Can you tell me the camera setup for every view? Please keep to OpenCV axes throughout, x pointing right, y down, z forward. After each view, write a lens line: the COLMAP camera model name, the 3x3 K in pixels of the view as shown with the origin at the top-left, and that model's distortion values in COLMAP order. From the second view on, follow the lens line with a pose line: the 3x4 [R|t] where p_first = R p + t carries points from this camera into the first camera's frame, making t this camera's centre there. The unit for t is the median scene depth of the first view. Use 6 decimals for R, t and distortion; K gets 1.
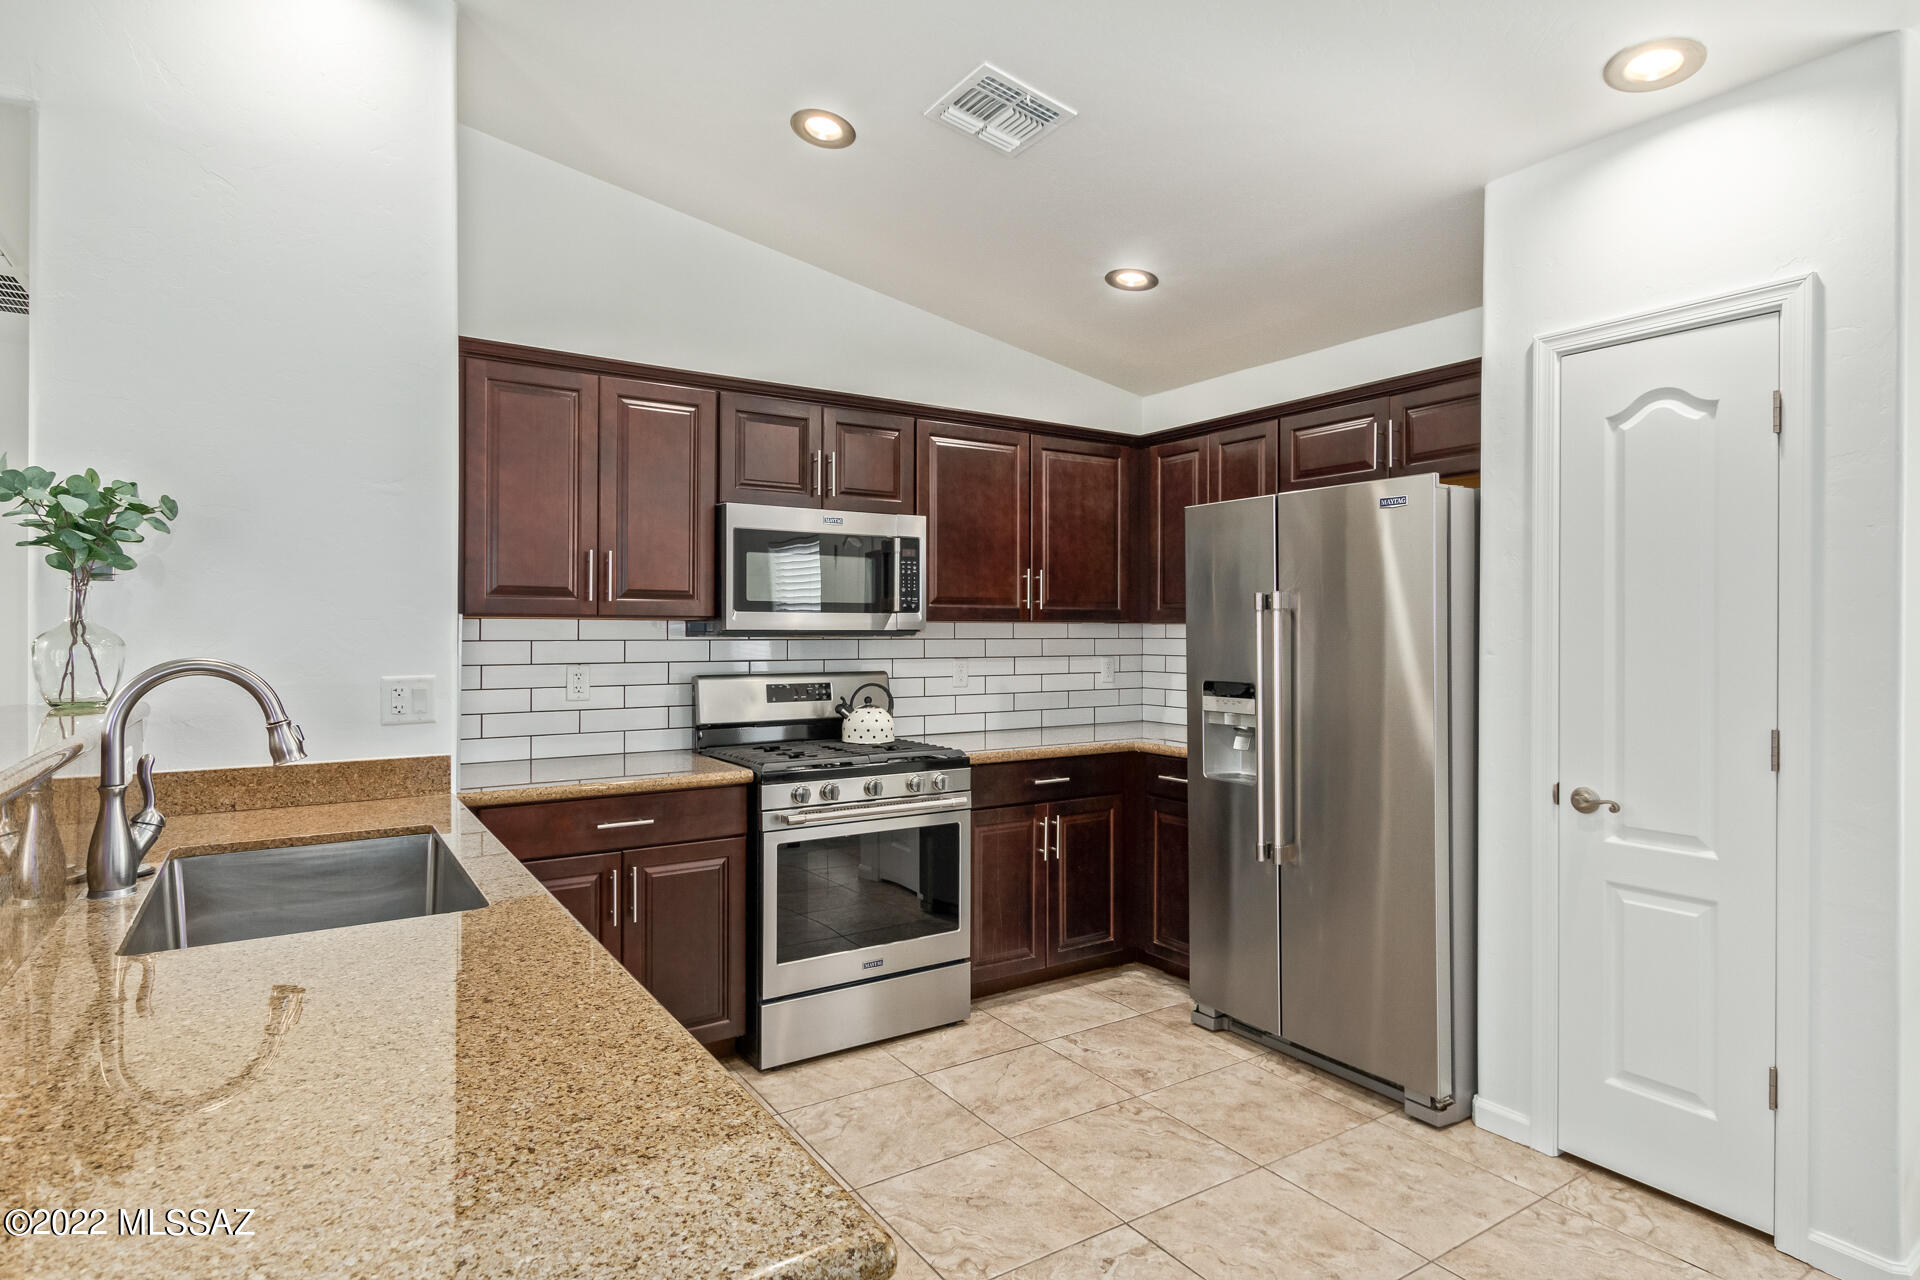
lens RADIAL K [[1052.5, 0, 920.7], [0, 1052.5, 625.1], [0, 0, 1]] dist [0.005415, -0.000168]
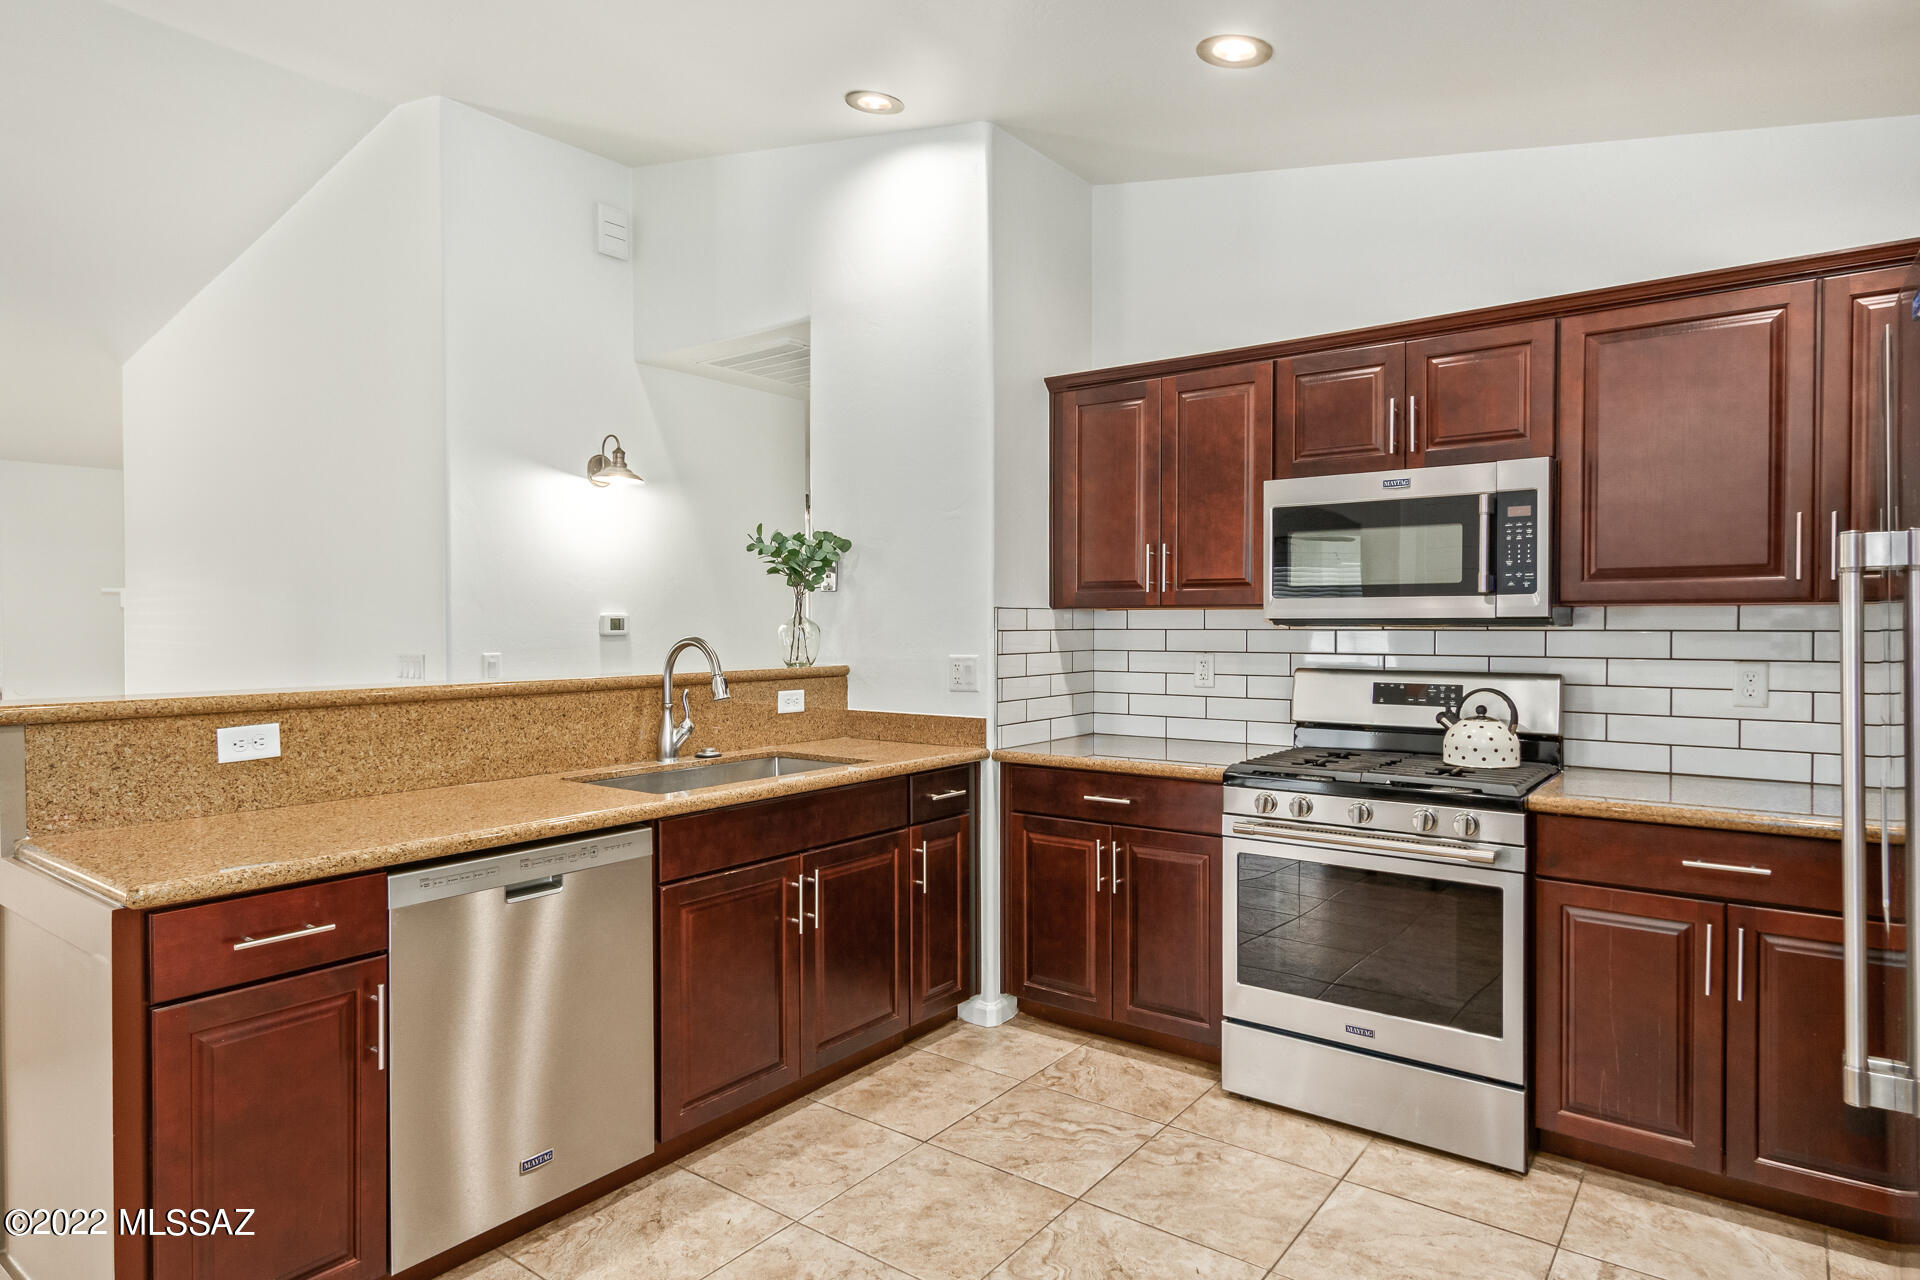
lens RADIAL K [[1052.5, 0, 943.1], [0, 1052.5, 634.9], [0, 0, 1]] dist [0.005415, -0.000168]
pose [[0.340848, 0.010115, -0.940064, 0.574576], [0.008237, 0.999872, 0.013746, 0.003482], [0.940082, -0.012429, 0.340721, 0.405551]]
